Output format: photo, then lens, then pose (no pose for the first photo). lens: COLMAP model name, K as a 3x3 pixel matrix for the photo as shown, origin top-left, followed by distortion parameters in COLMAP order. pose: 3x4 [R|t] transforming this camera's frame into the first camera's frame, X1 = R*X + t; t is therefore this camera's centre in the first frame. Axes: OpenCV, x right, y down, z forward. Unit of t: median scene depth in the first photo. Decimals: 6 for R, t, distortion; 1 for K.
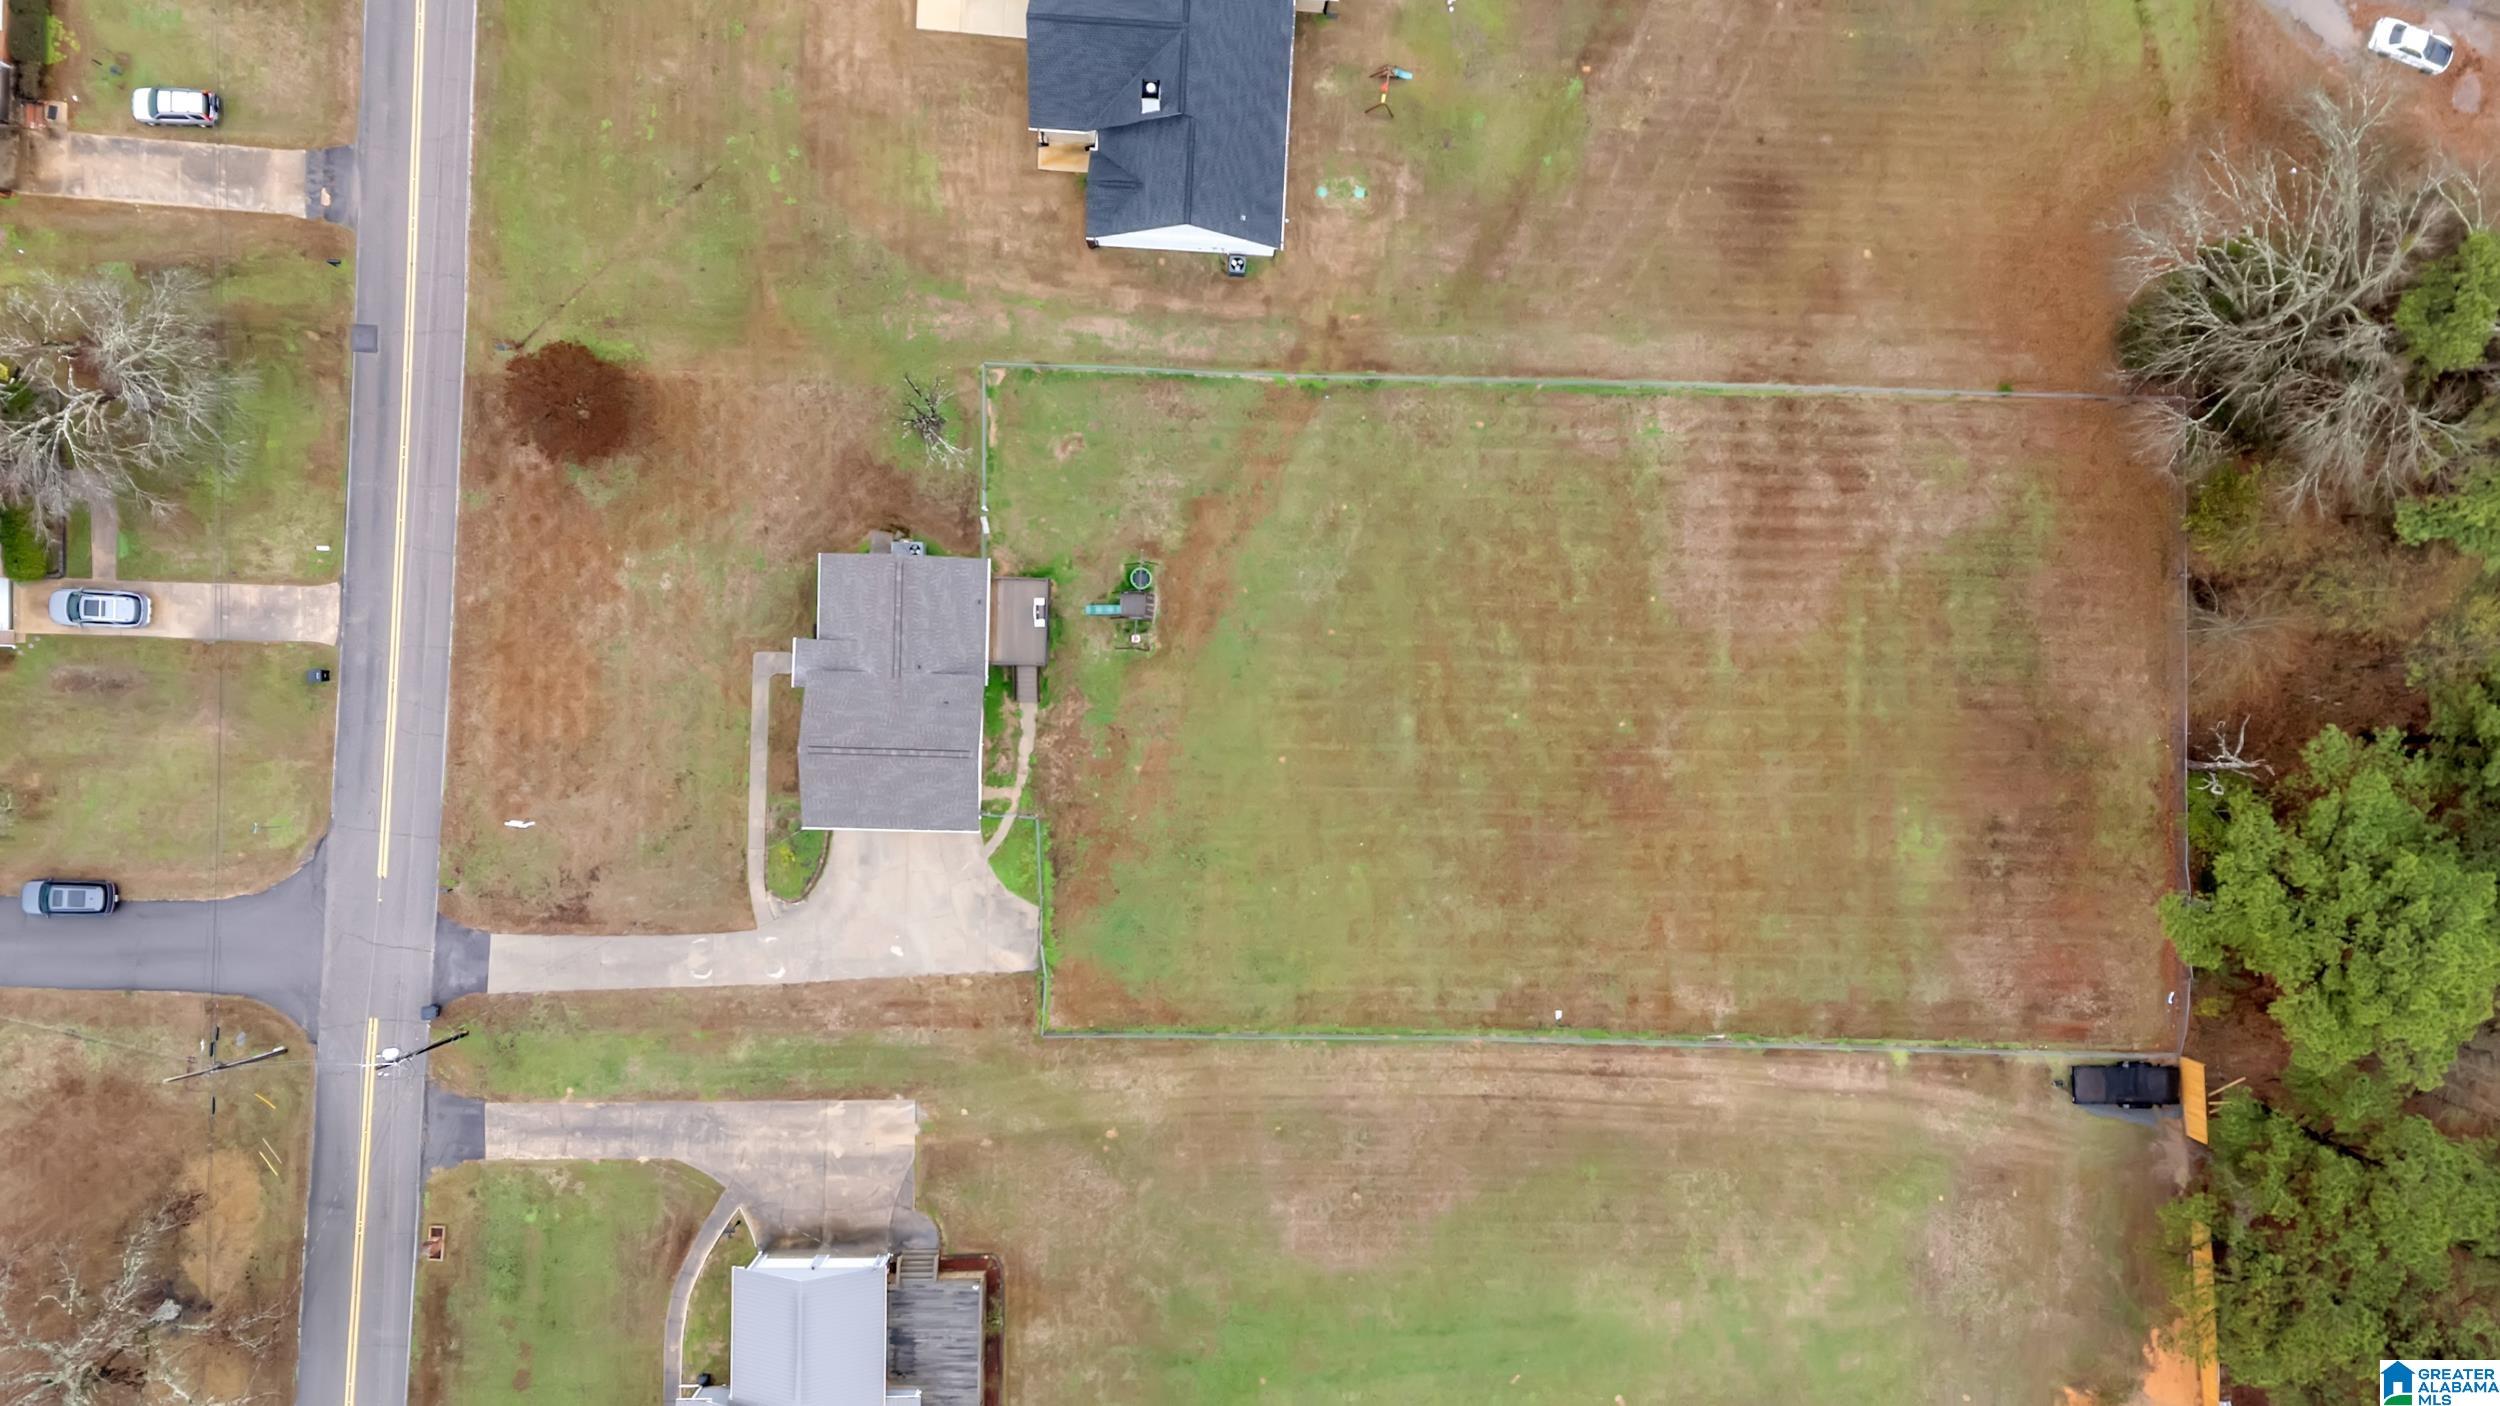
lens RADIAL K [[1845.4, 0, 1243.1], [0, 1845.4, 700.6], [0, 0, 1]] dist [0.059384, -0.049769]
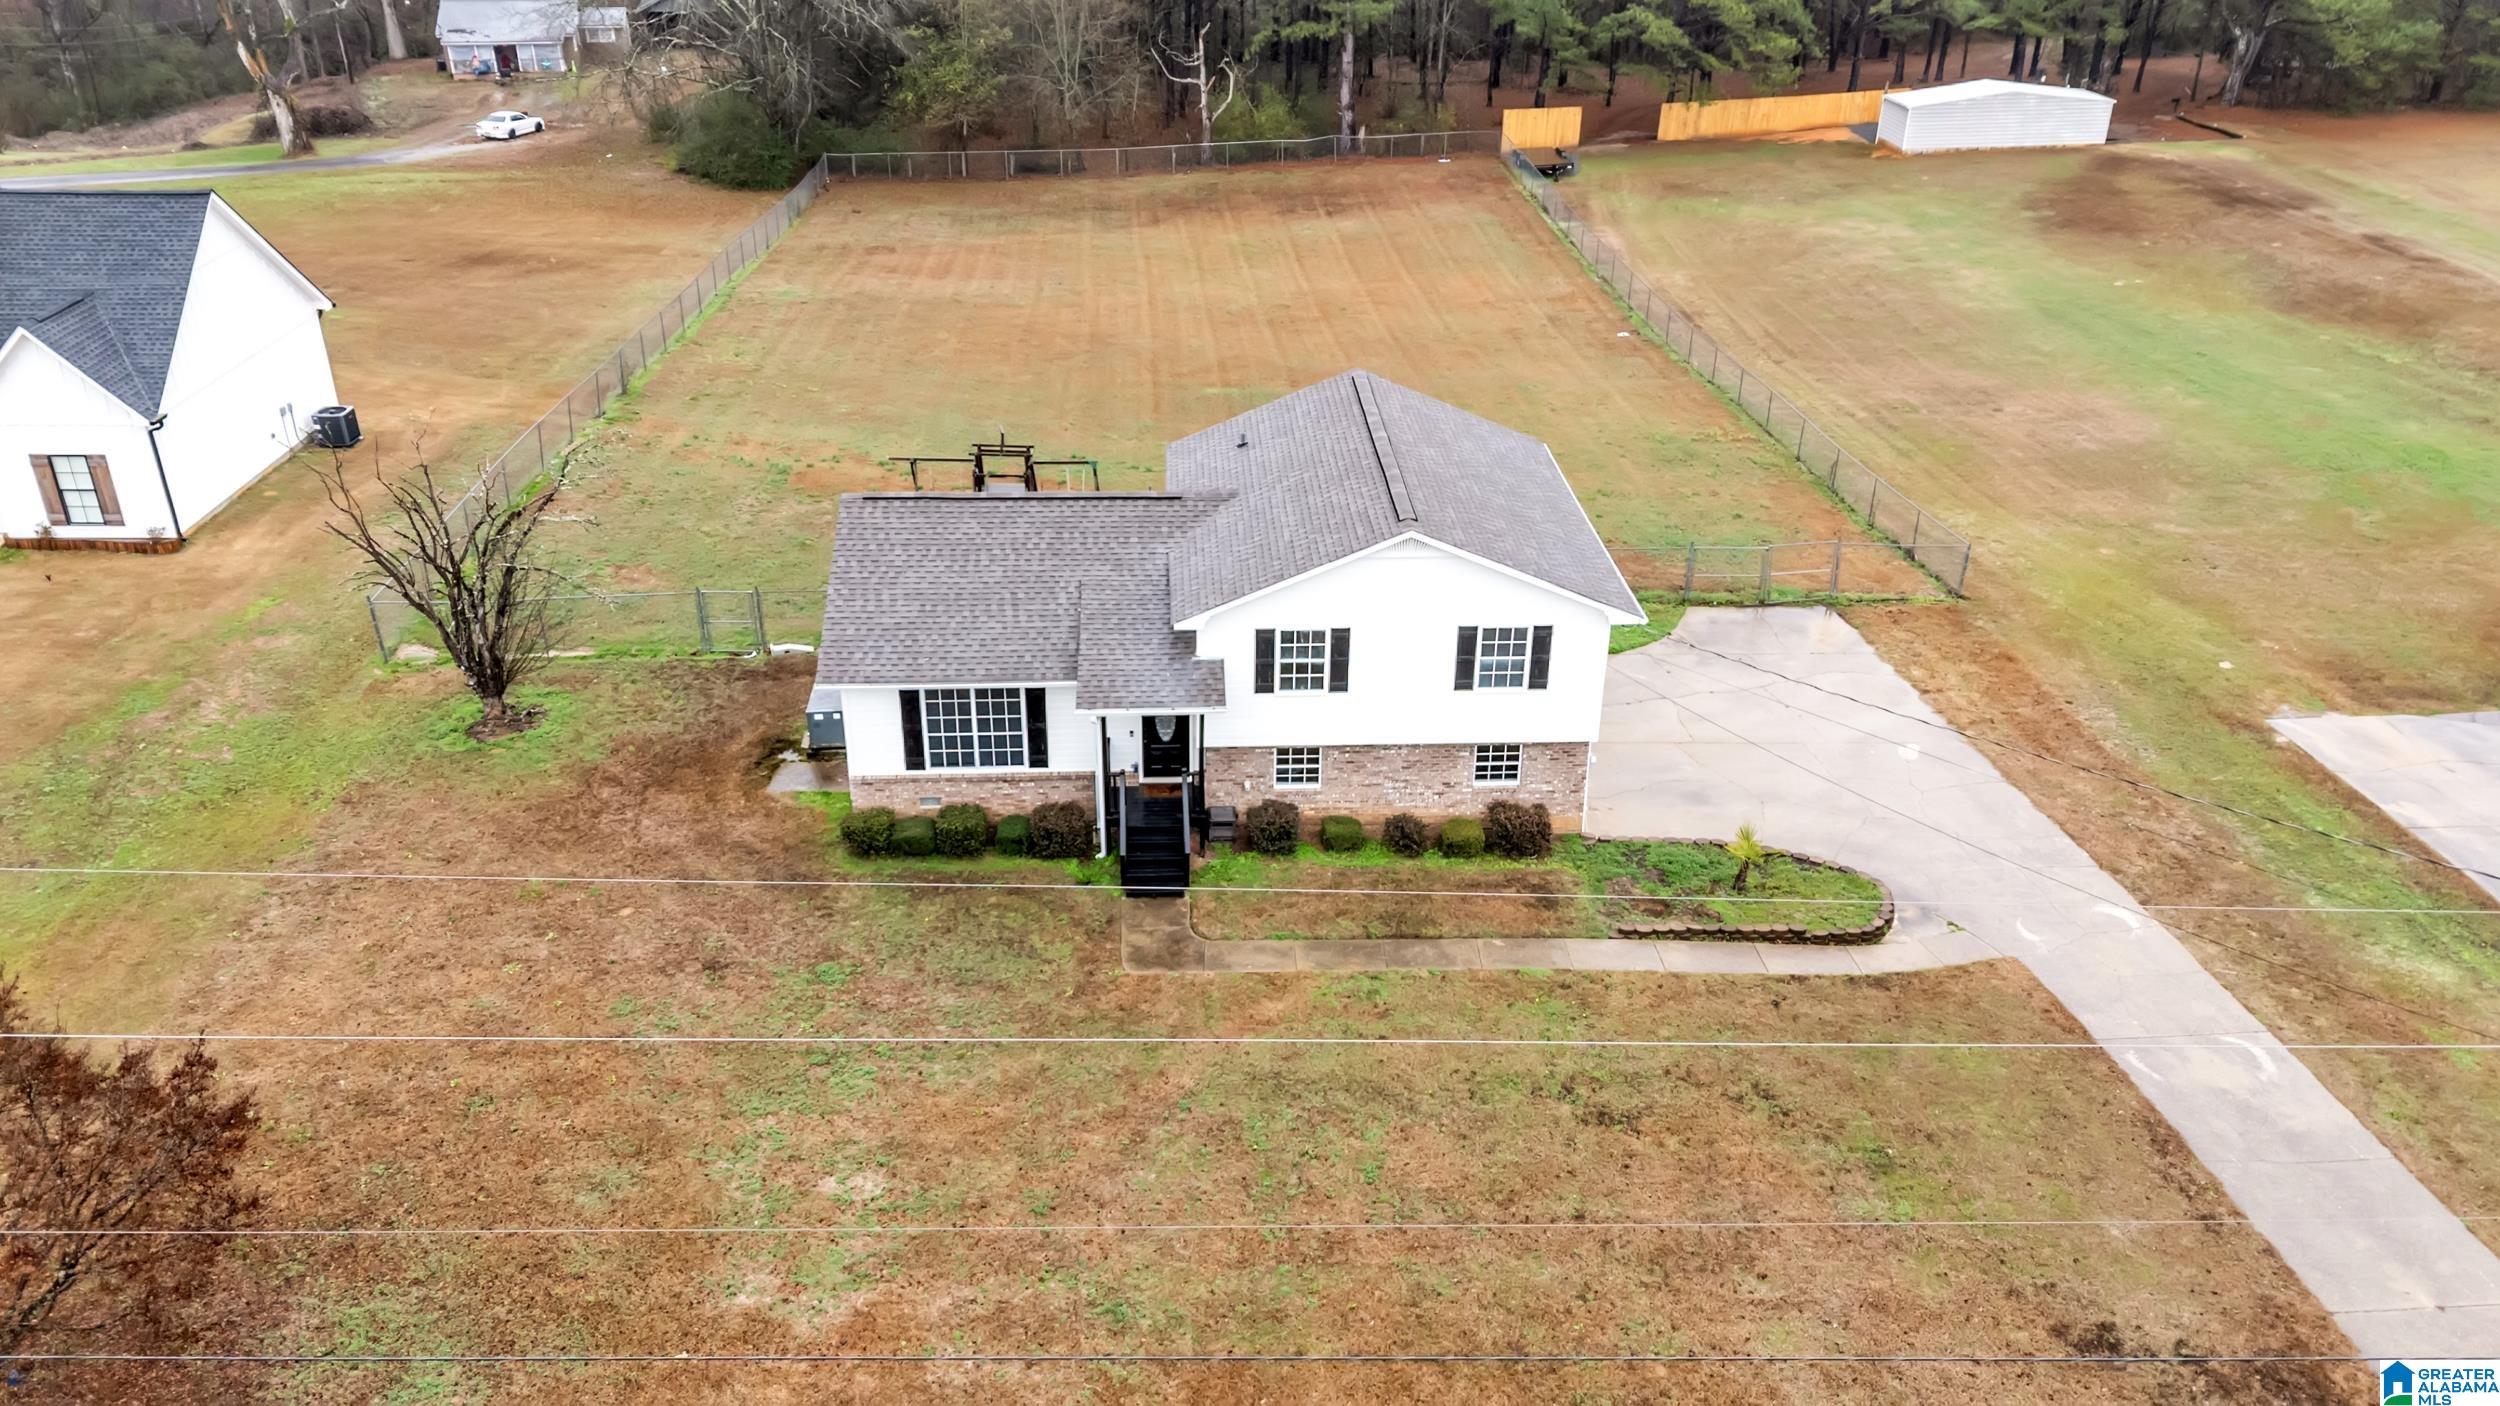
lens RADIAL K [[1845.4, 0, 1262.0], [0, 1845.4, 710.6], [0, 0, 1]] dist [0.059384, -0.049769]
pose [[-0.086963, -0.490593, 0.867039, -0.498284], [0.996211, -0.041792, 0.076271, -0.024570], [-0.001183, 0.870386, 0.492369, 0.804207]]
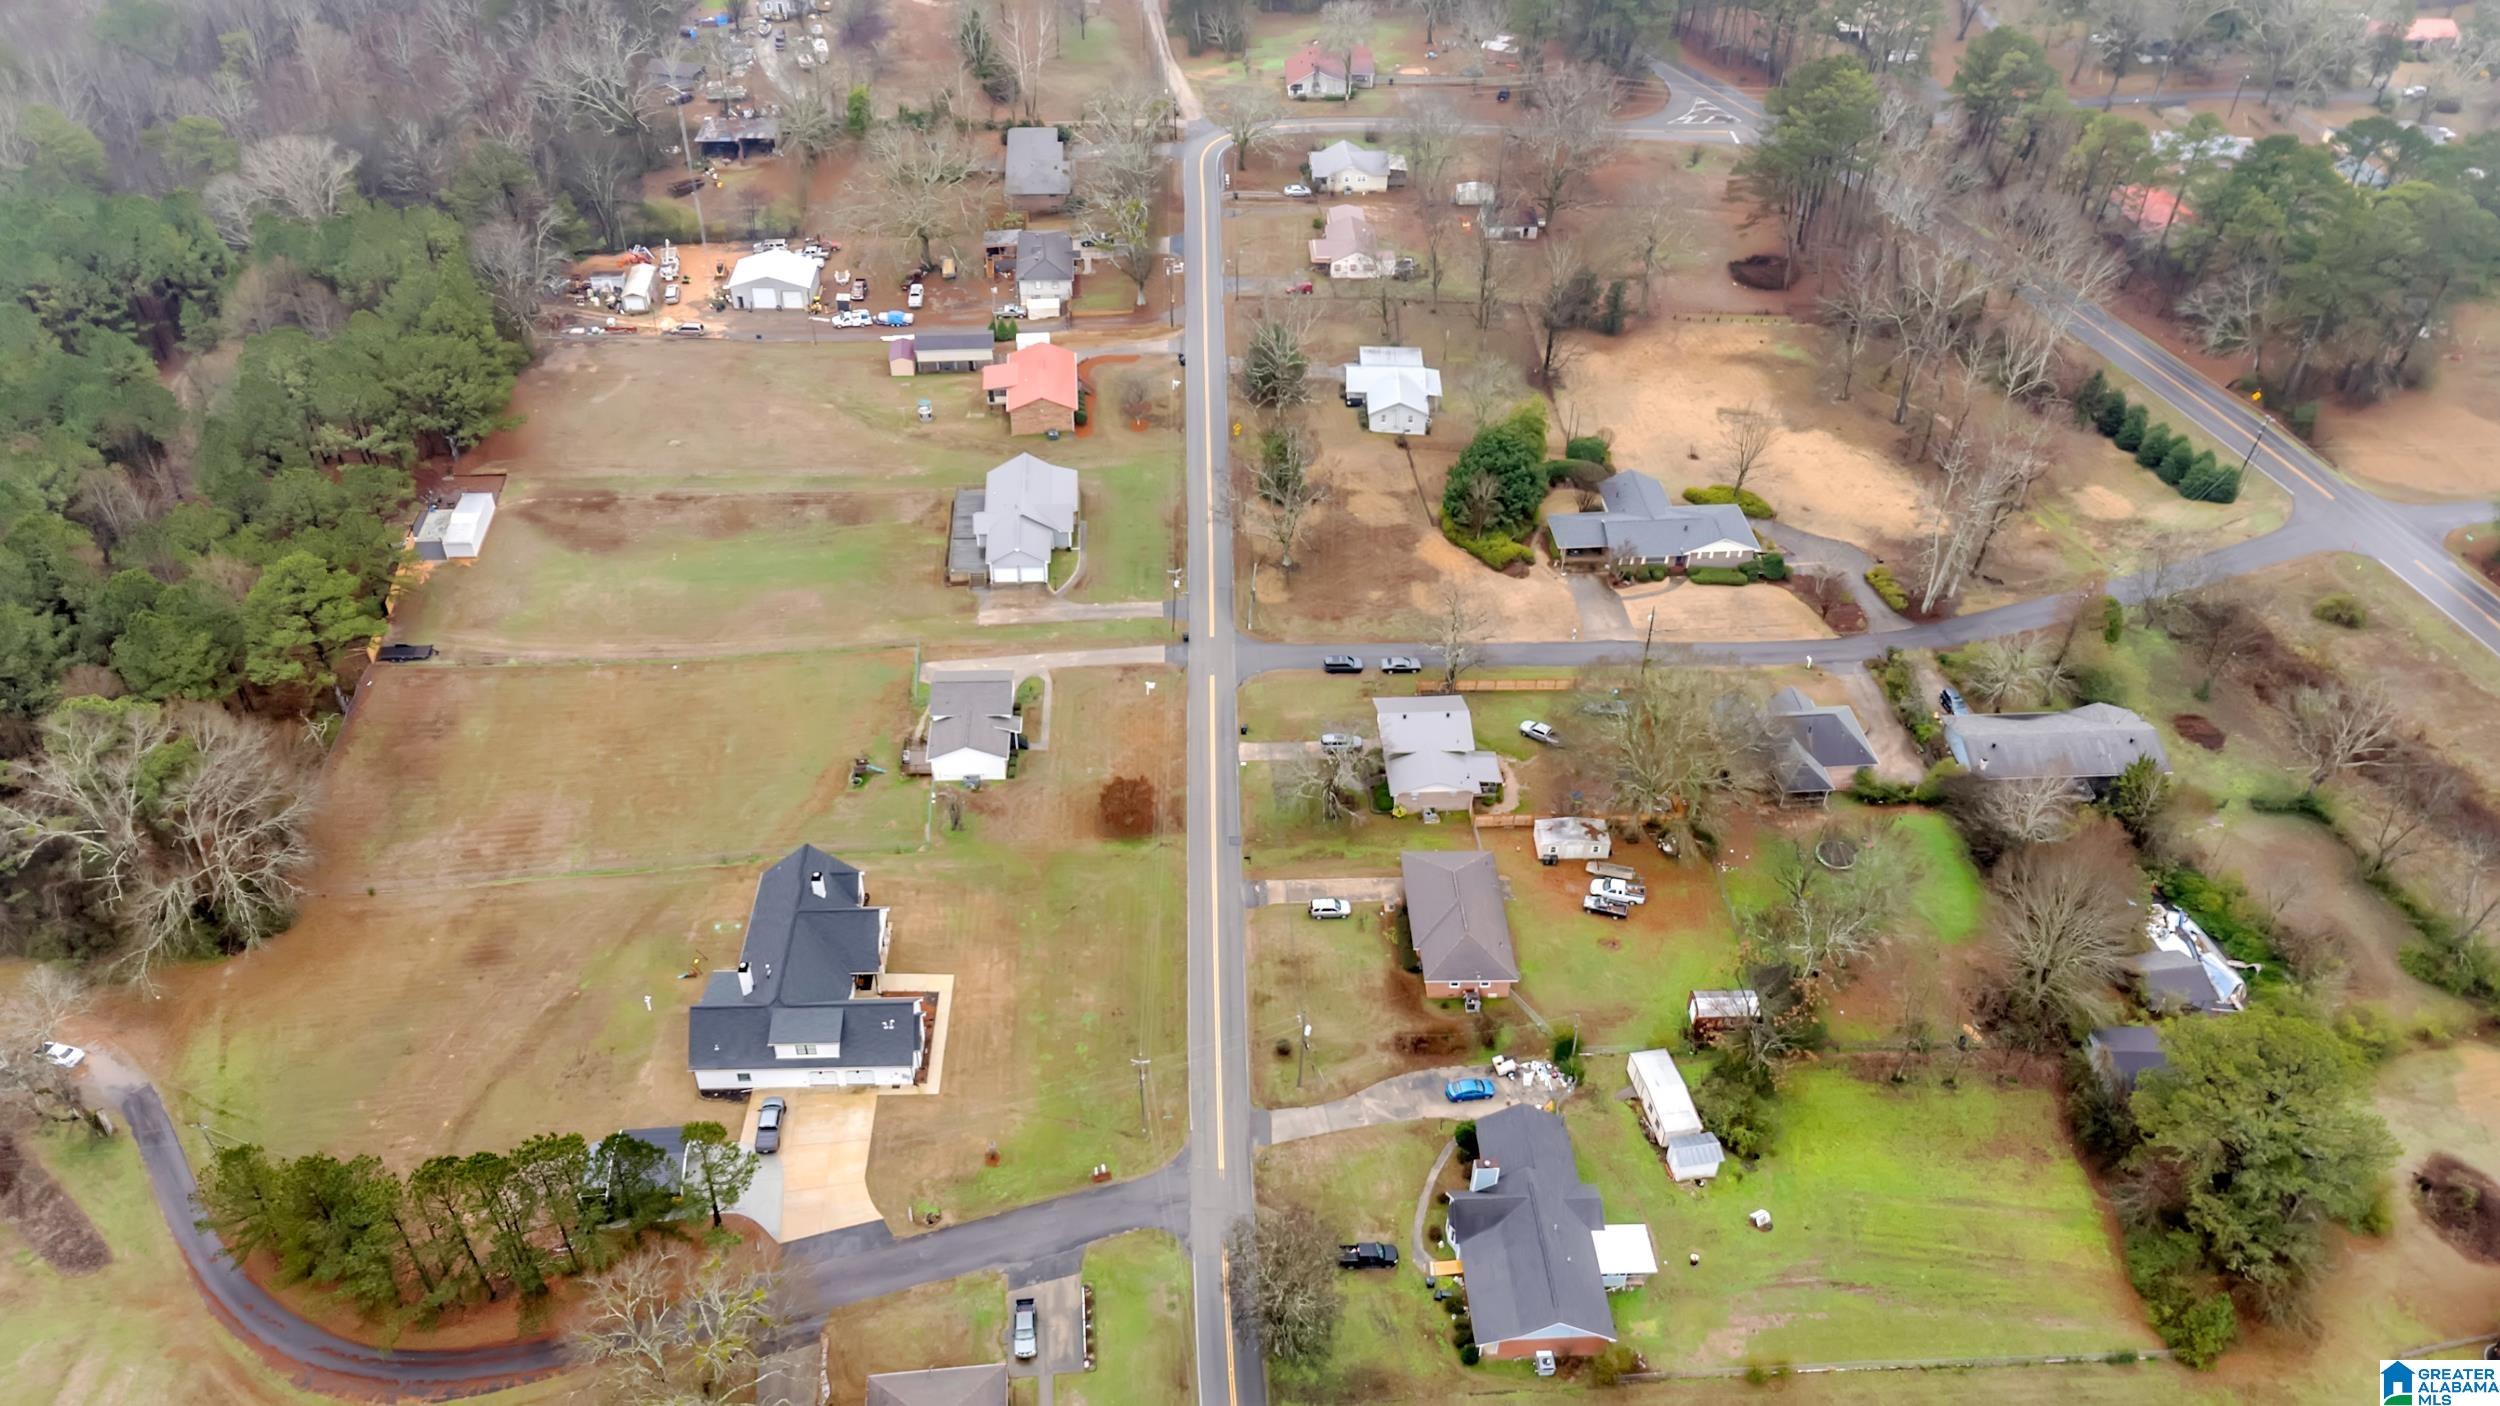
lens RADIAL K [[1845.4, 0, 1252.8], [0, 1845.4, 688.6], [0, 0, 1]] dist [0.059384, -0.049769]
pose [[-0.995041, 0.008612, -0.099092, -0.286504], [-0.081131, -0.646617, 0.758488, -1.562659], [-0.057543, 0.762766, 0.644109, -0.402535]]
